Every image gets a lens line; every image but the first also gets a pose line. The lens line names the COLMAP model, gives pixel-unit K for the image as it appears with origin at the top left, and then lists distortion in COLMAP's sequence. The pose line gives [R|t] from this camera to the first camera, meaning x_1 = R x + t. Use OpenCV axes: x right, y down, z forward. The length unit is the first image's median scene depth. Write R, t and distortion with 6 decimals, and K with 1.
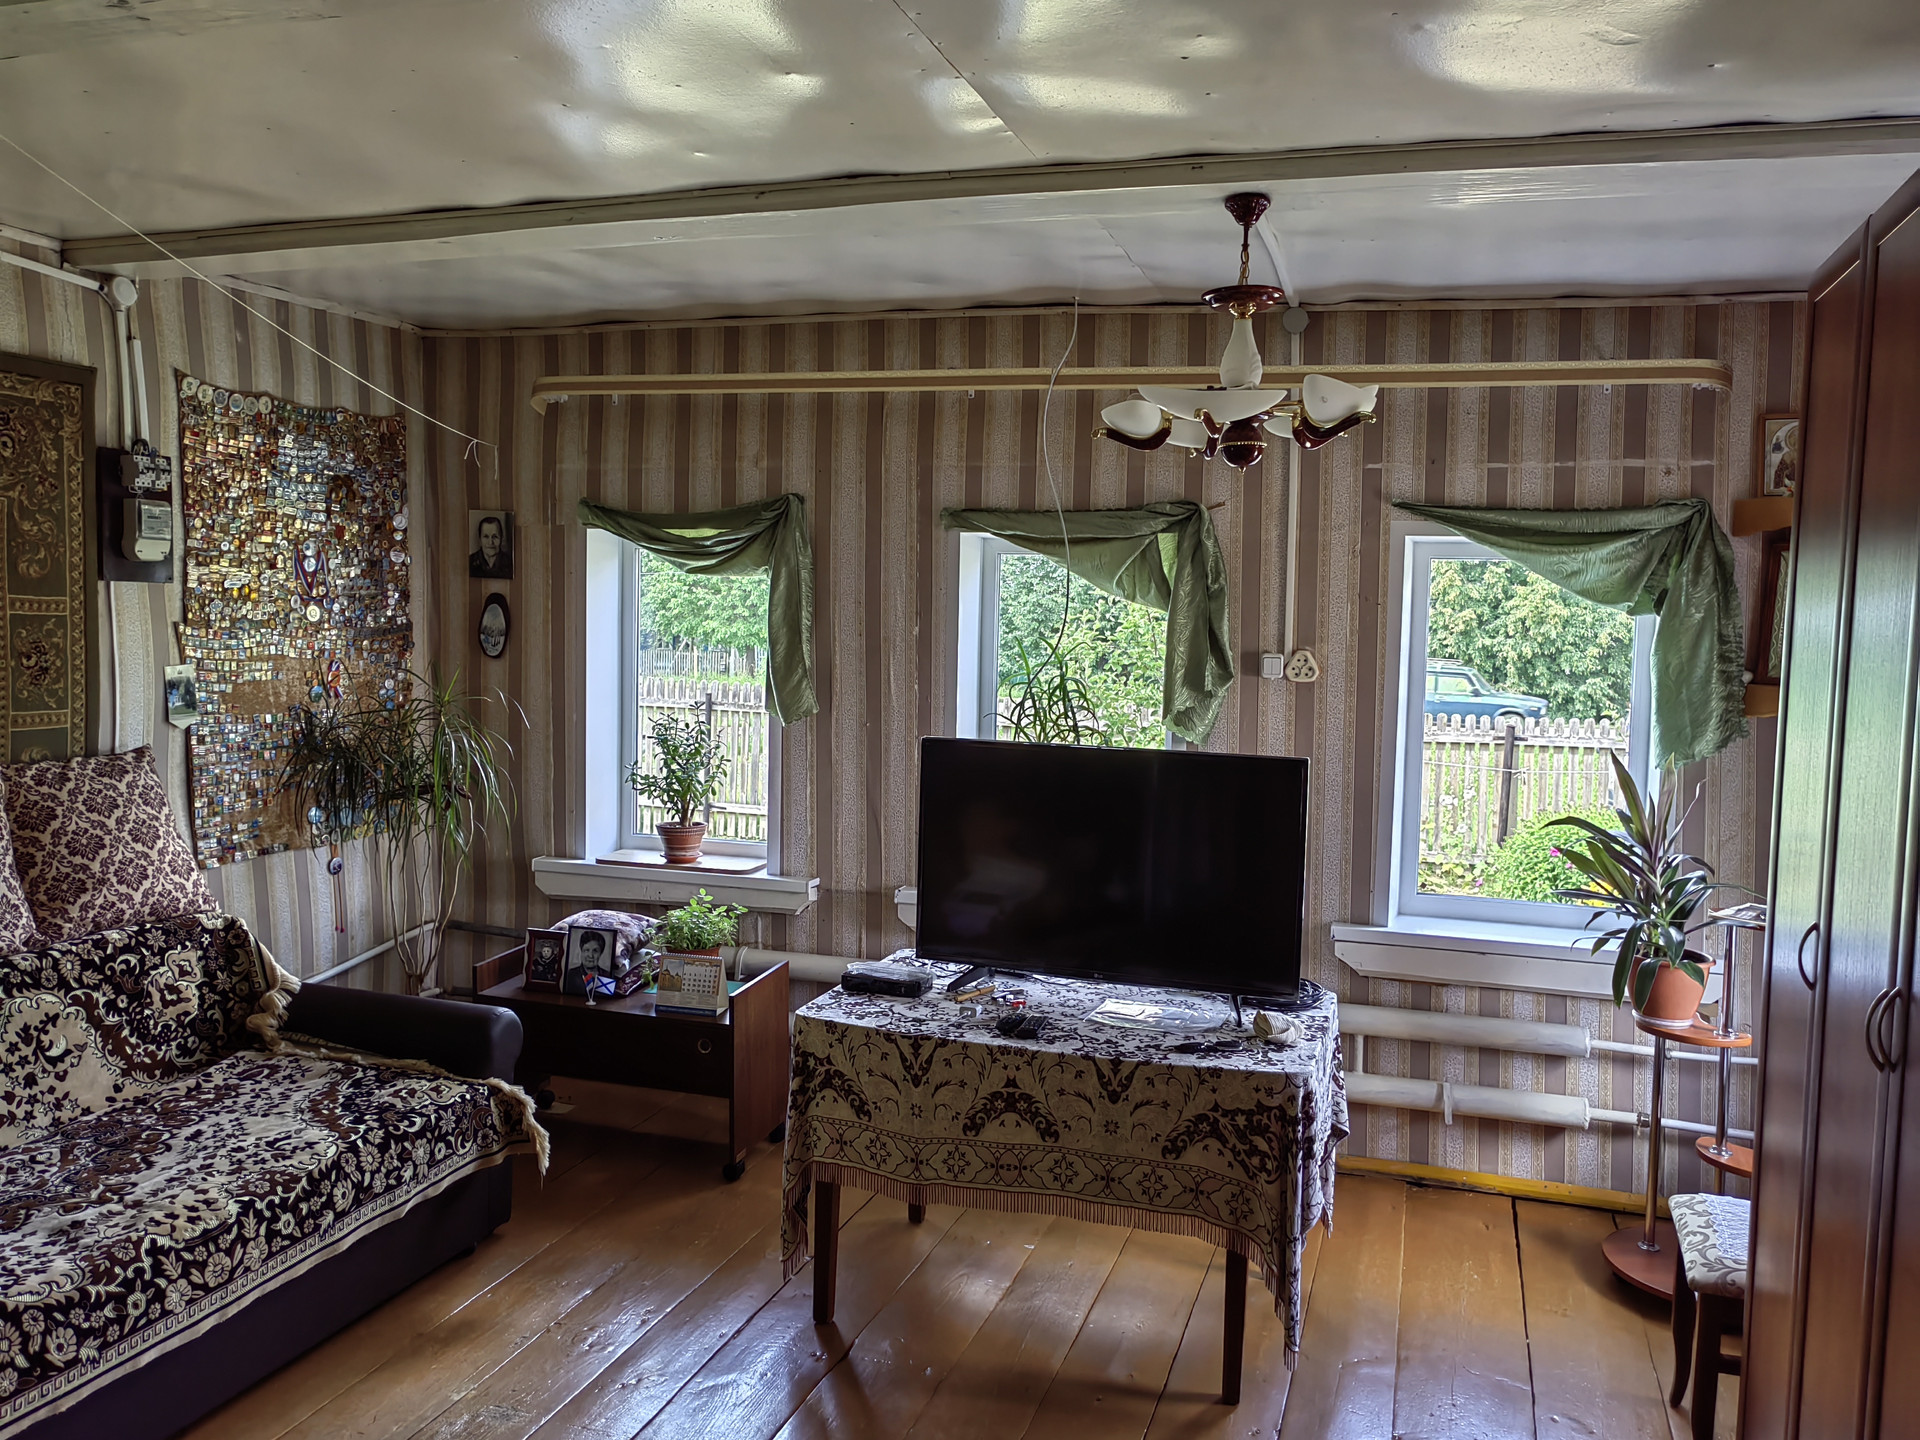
lens RADIAL K [[1522.8, 0, 960.0], [0, 1522.8, 720.0], [0, 0, 1]] dist [0.017927, 0.054654]
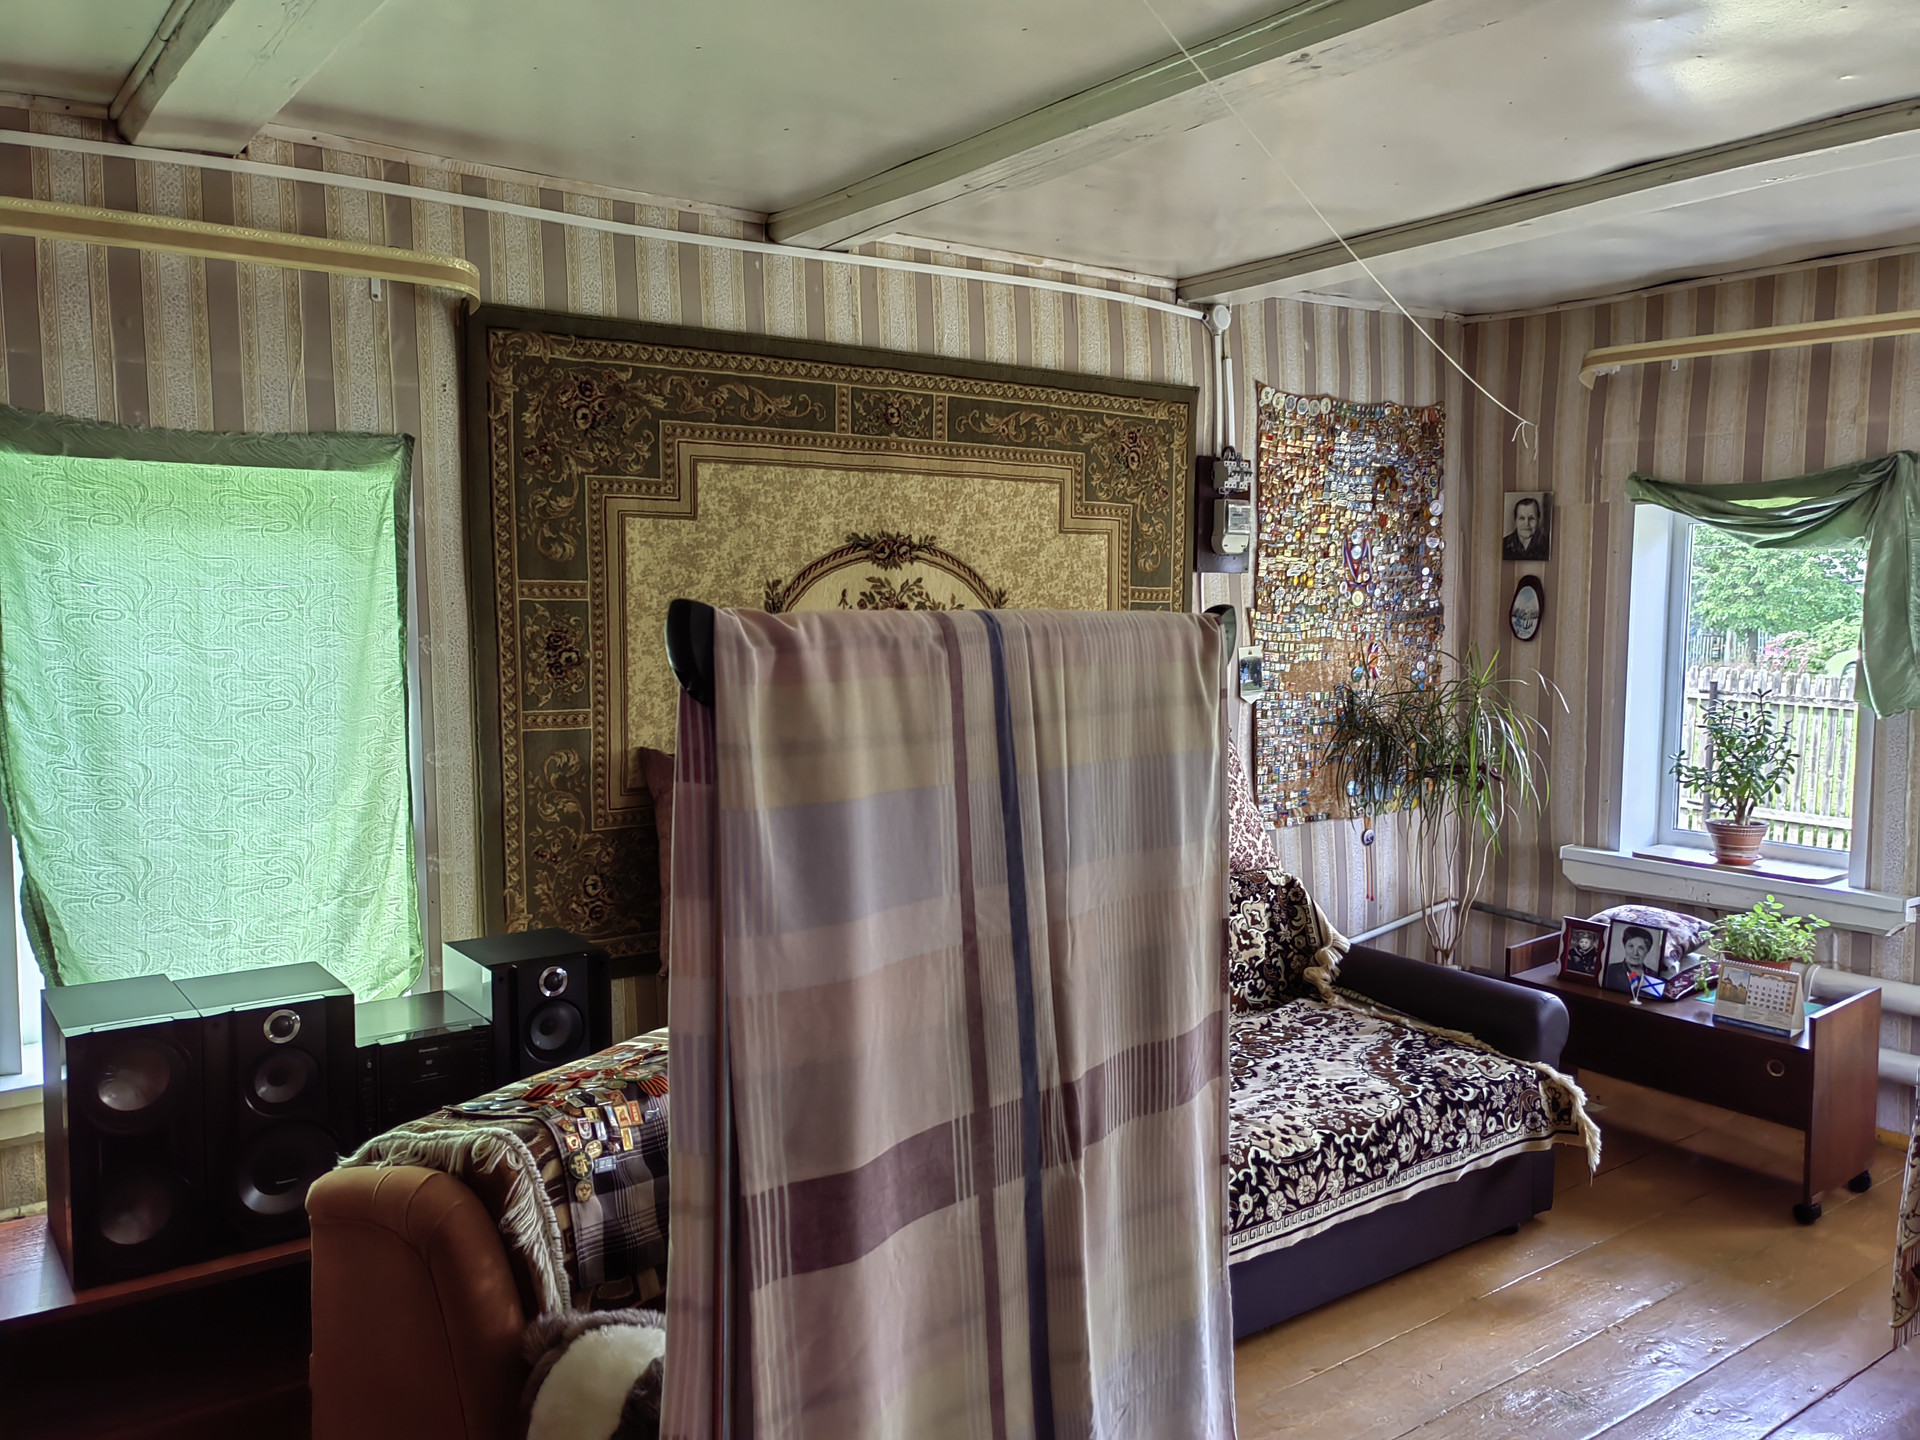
lens RADIAL K [[1520.8, 0, 947.2], [0, 1520.8, 723.4], [0, 0, 1]] dist [-0.008746, 0.099031]
pose [[0.814366, 0.034922, -0.579301, -0.049021], [-0.027638, 0.999389, 0.021394, 0.002834], [0.579694, -0.001412, 0.814833, -0.030558]]
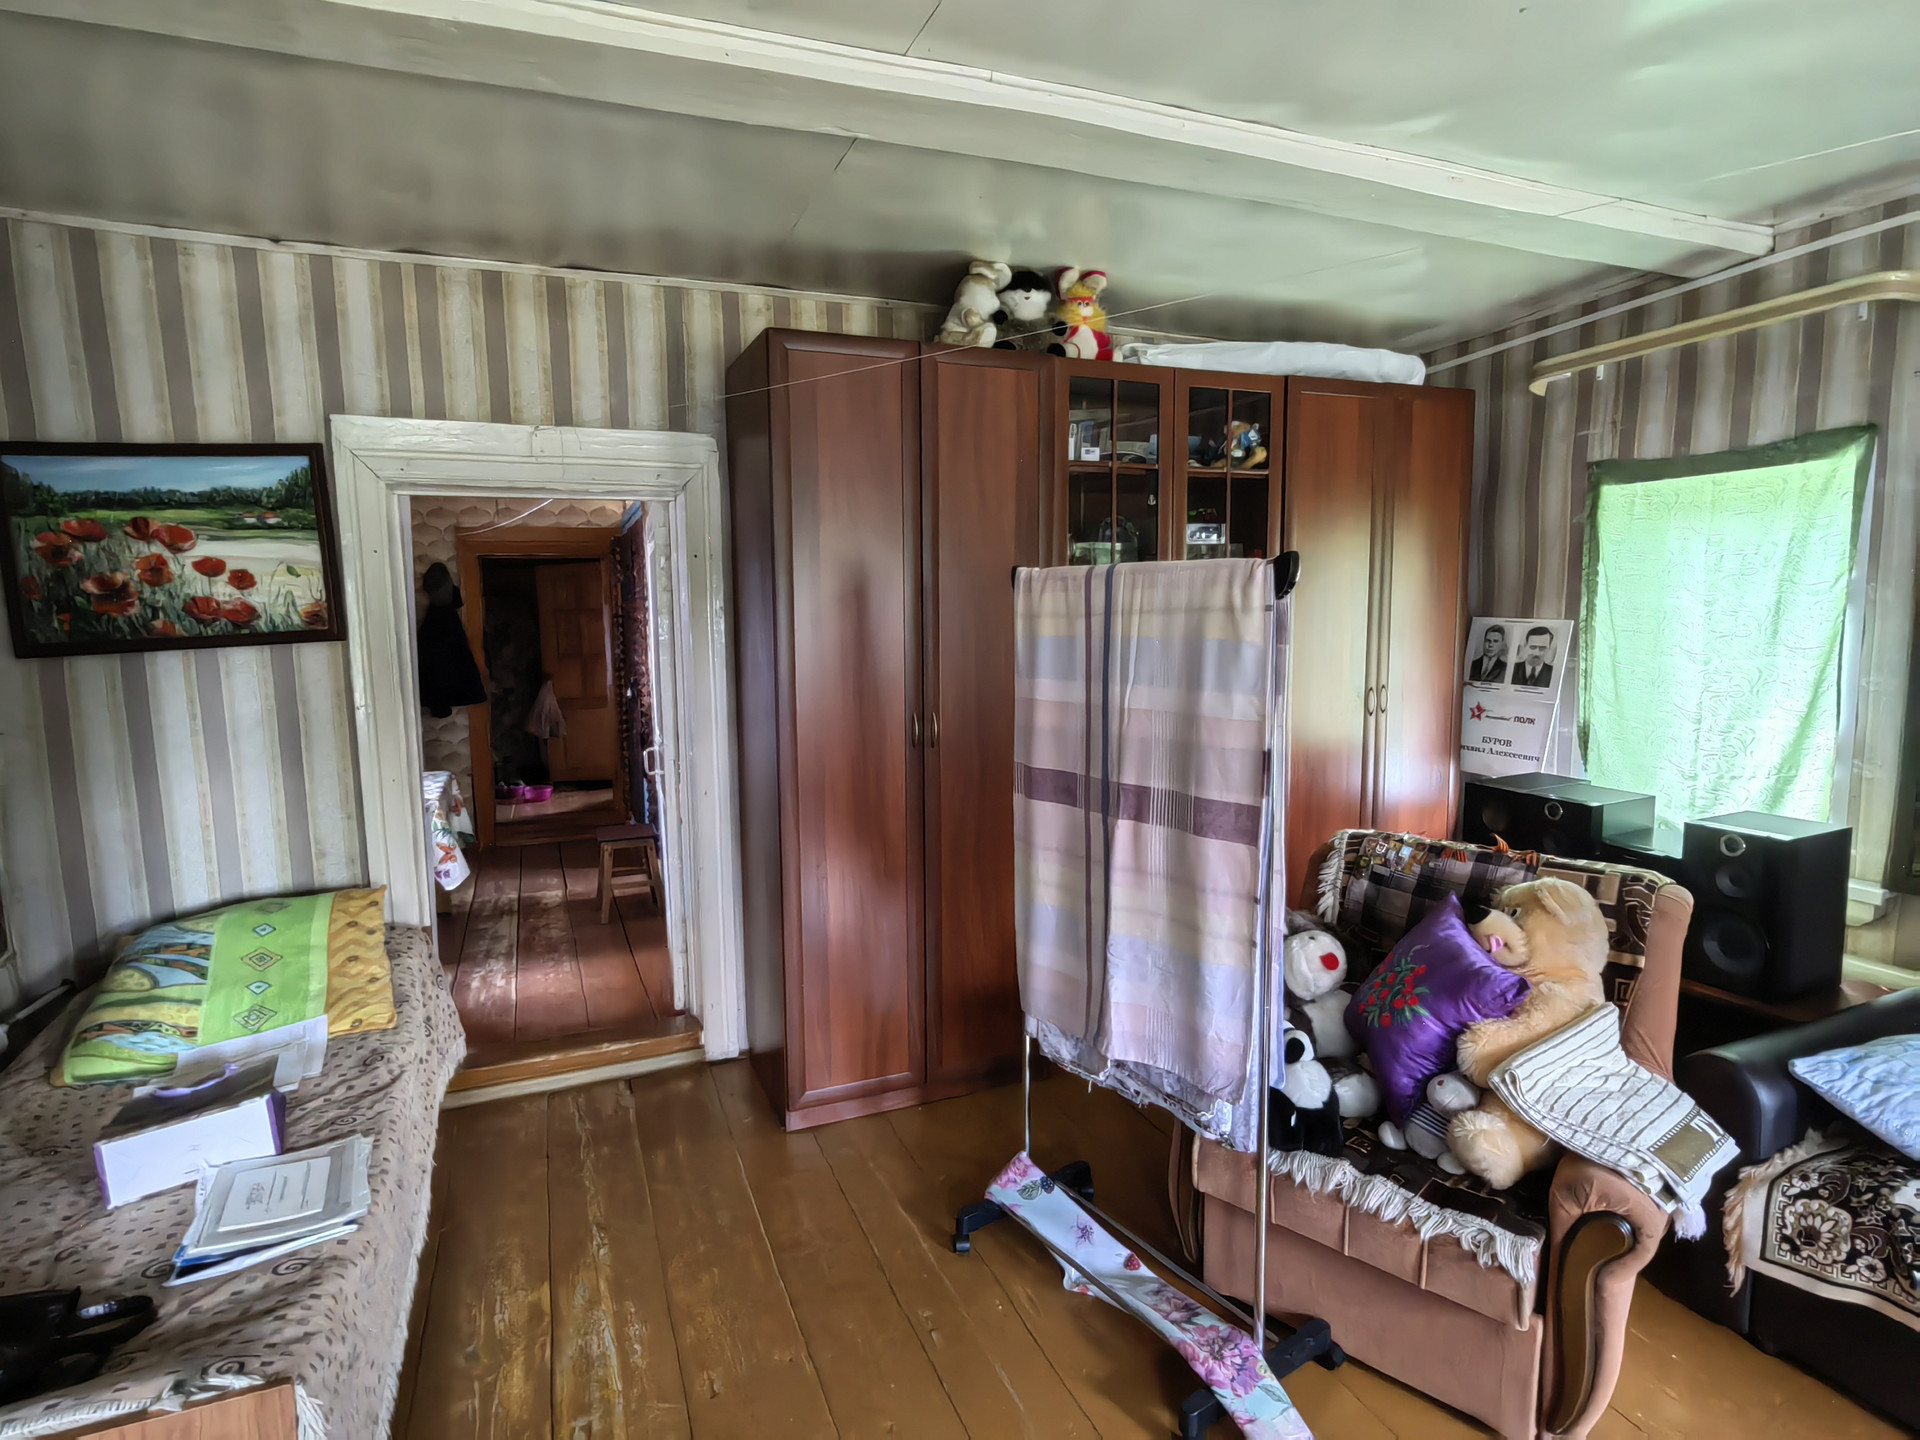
lens RADIAL K [[1019.5, 0, 953.5], [0, 1019.5, 726.9], [0, 0, 1]] dist [-0.020446, 0.022617]
pose [[-0.775933, 0.076778, -0.626126, 0.143025], [-0.033620, 0.986121, 0.162587, -0.013859], [0.629919, 0.147207, -0.762582, 0.573767]]
